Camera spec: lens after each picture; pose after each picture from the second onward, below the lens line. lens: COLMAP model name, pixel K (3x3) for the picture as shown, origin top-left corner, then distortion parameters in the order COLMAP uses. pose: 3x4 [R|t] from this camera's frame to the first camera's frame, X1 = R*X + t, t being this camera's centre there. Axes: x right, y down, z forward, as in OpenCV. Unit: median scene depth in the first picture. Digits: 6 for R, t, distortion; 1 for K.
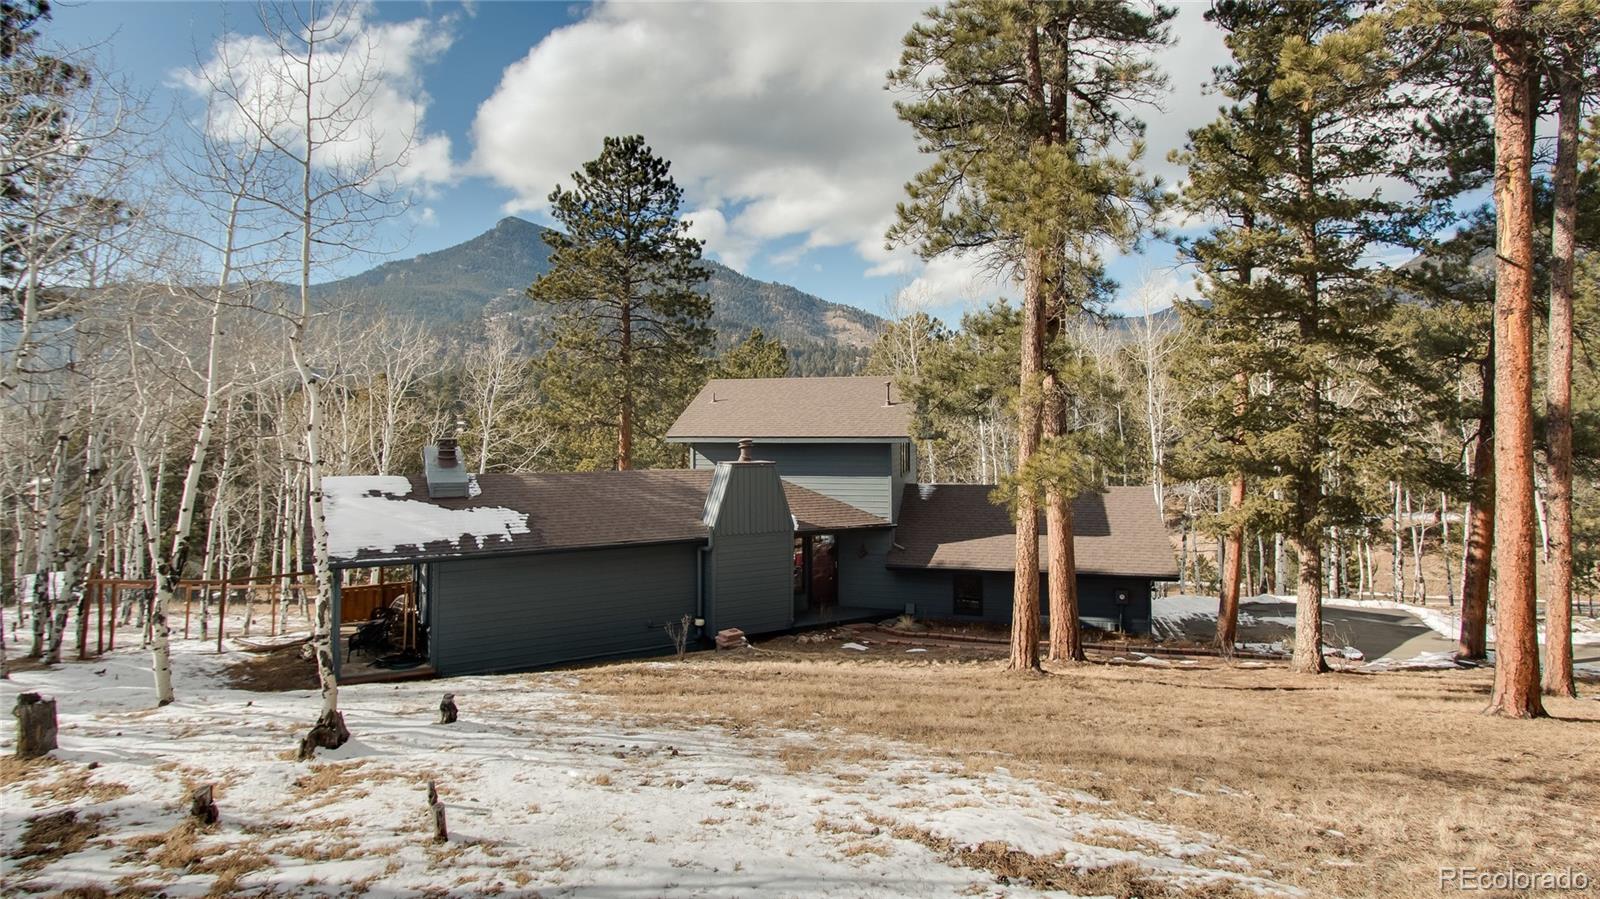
lens RADIAL K [[776.0, 0, 808.8], [0, 776.0, 452.9], [0, 0, 1]] dist [-0.016439, 0.000106]
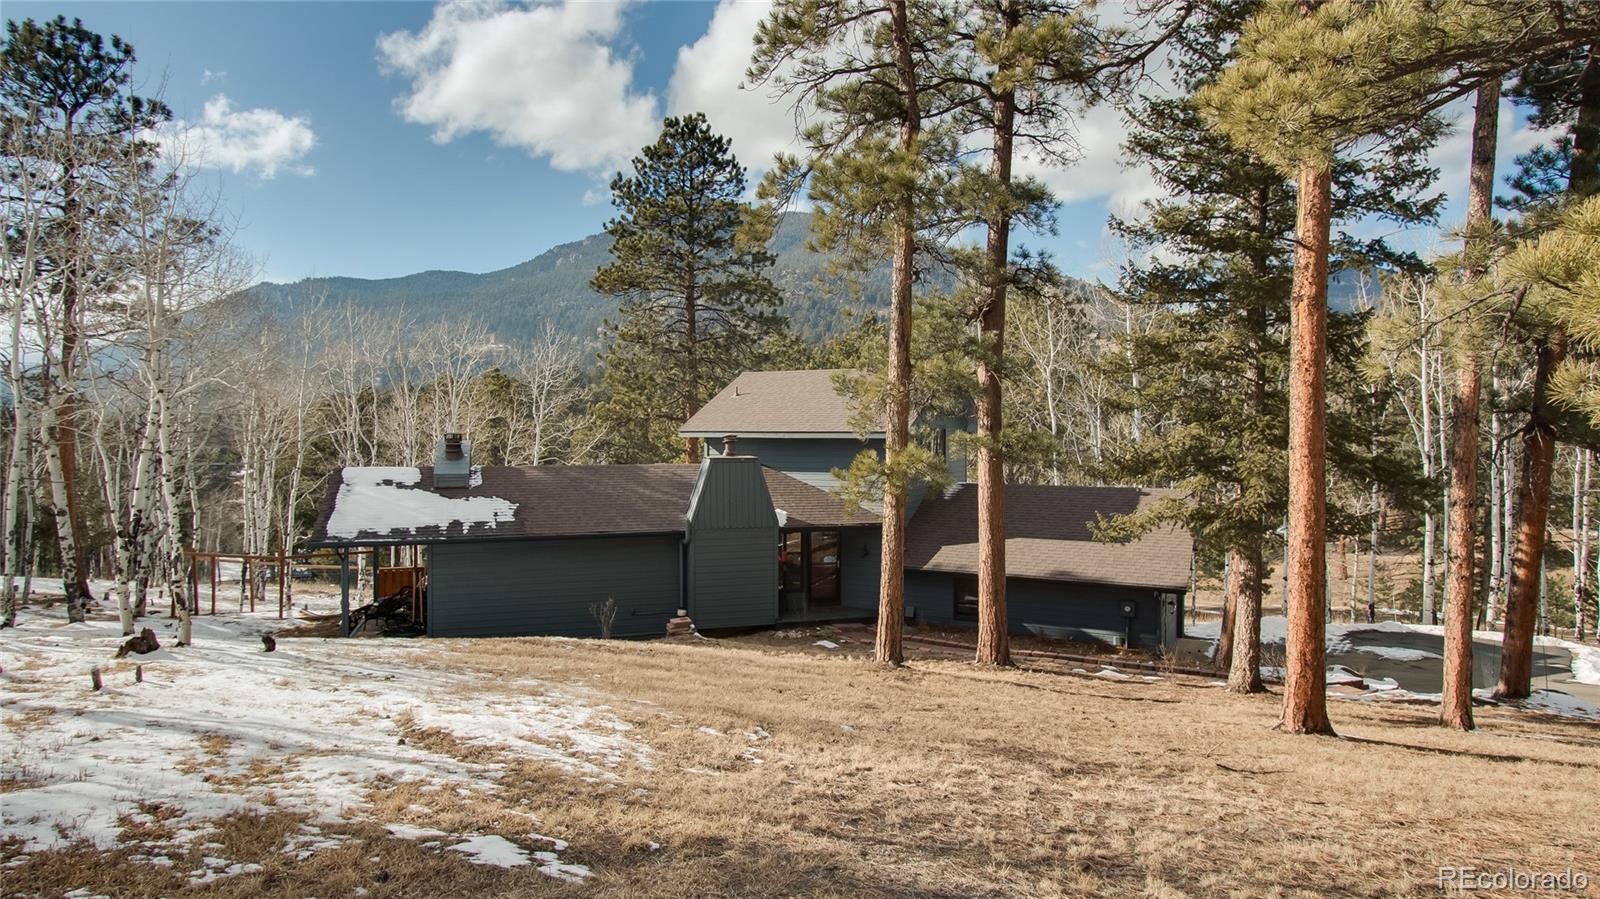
lens RADIAL K [[870.8, 0, 800.1], [0, 870.8, 508.1], [0, 0, 1]] dist [-0.005118, -0.000128]
pose [[0.974396, 0.021349, -0.223822, 0.281390], [-0.006020, 0.997602, 0.068947, -0.000785], [0.224758, -0.065835, 0.972188, -0.082919]]
